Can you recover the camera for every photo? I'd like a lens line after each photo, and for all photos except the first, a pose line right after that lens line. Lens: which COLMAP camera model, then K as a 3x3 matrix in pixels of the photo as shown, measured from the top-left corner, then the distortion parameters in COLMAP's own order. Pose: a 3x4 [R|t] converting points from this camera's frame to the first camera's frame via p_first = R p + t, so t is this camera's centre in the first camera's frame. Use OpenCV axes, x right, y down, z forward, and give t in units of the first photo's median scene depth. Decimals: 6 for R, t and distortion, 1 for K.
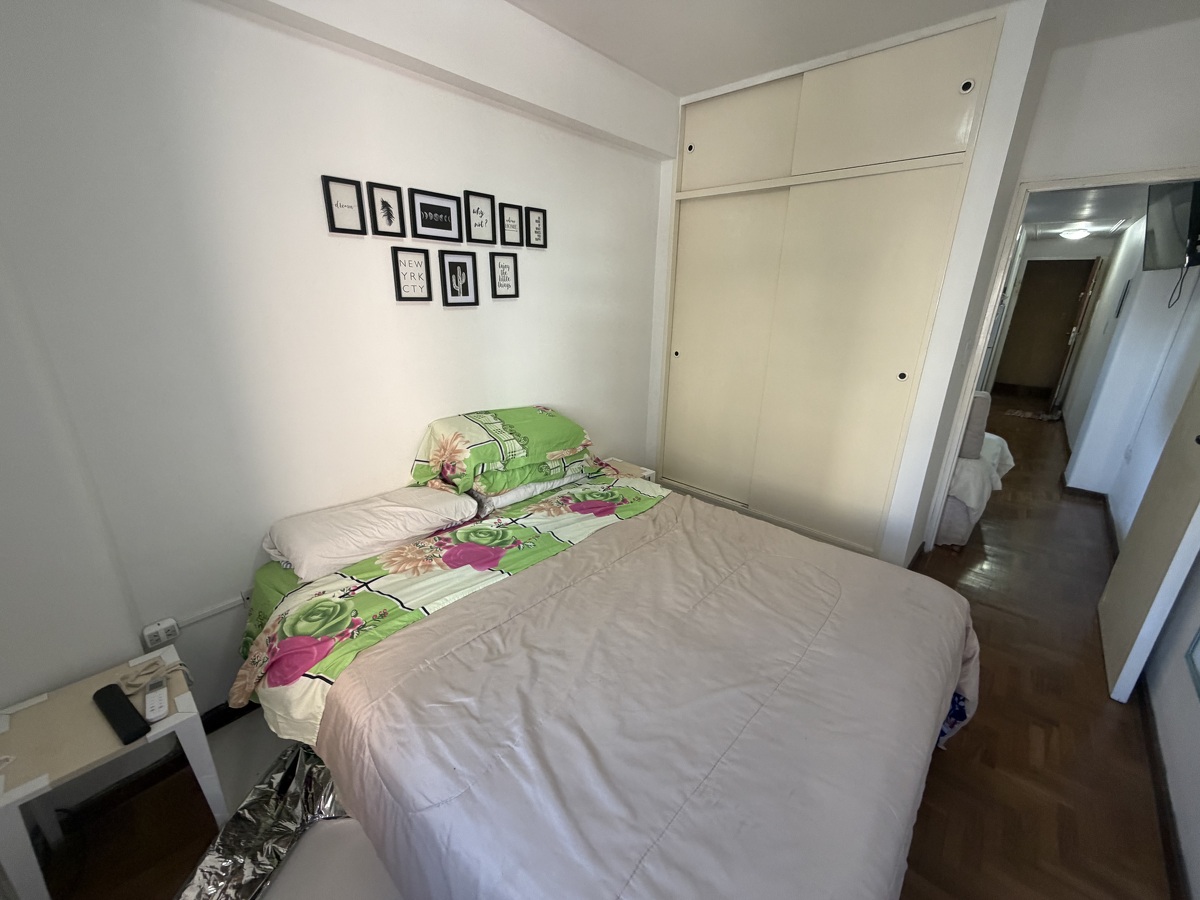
lens RADIAL K [[477.5, 0, 597.3], [0, 477.5, 446.7], [0, 0, 1]] dist [0.000894, 0.000377]
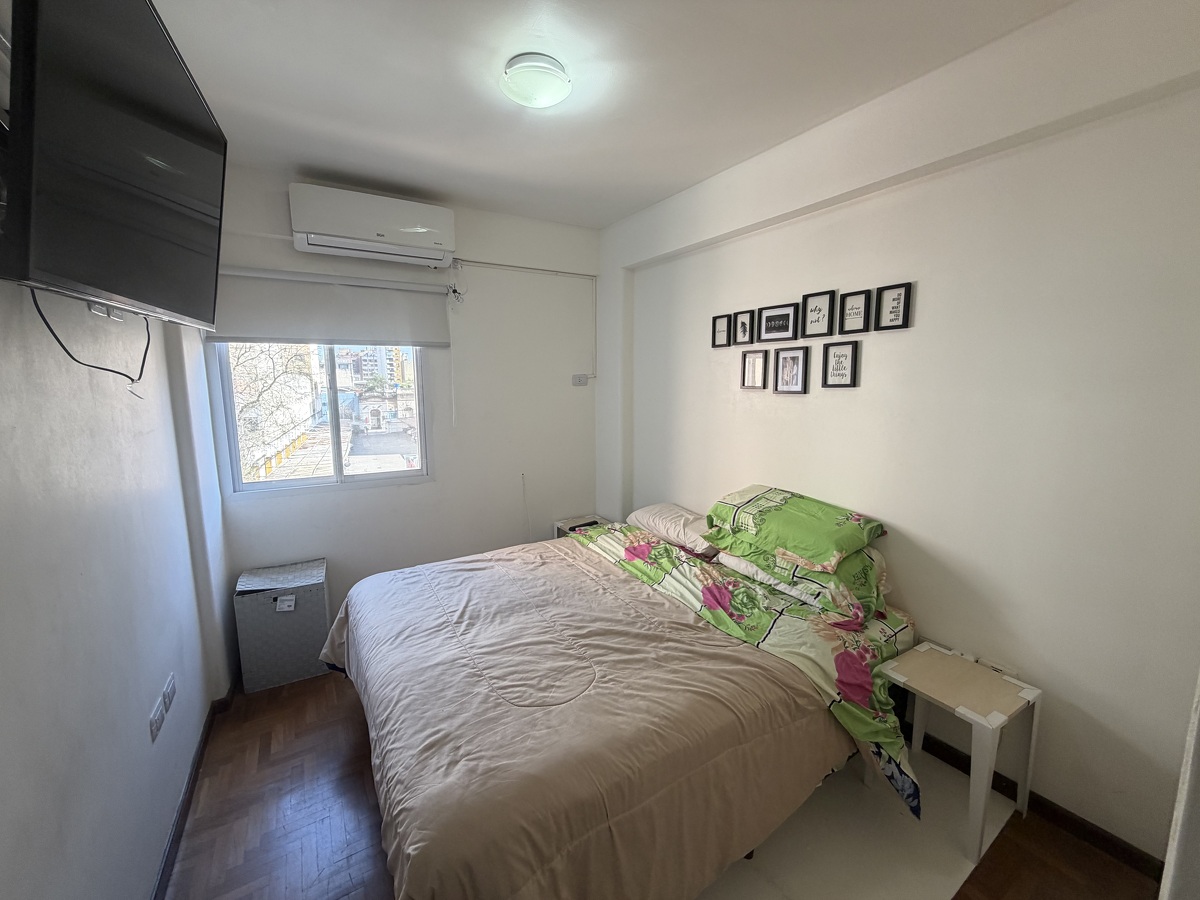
lens RADIAL K [[477.5, 0, 591.2], [0, 477.5, 445.5], [0, 0, 1]] dist [0.000894, 0.000377]
pose [[-0.283176, 0.119718, -0.951567, 0.938151], [-0.295031, 0.933192, 0.205204, -0.277530], [0.912561, 0.338851, -0.228937, 0.883065]]
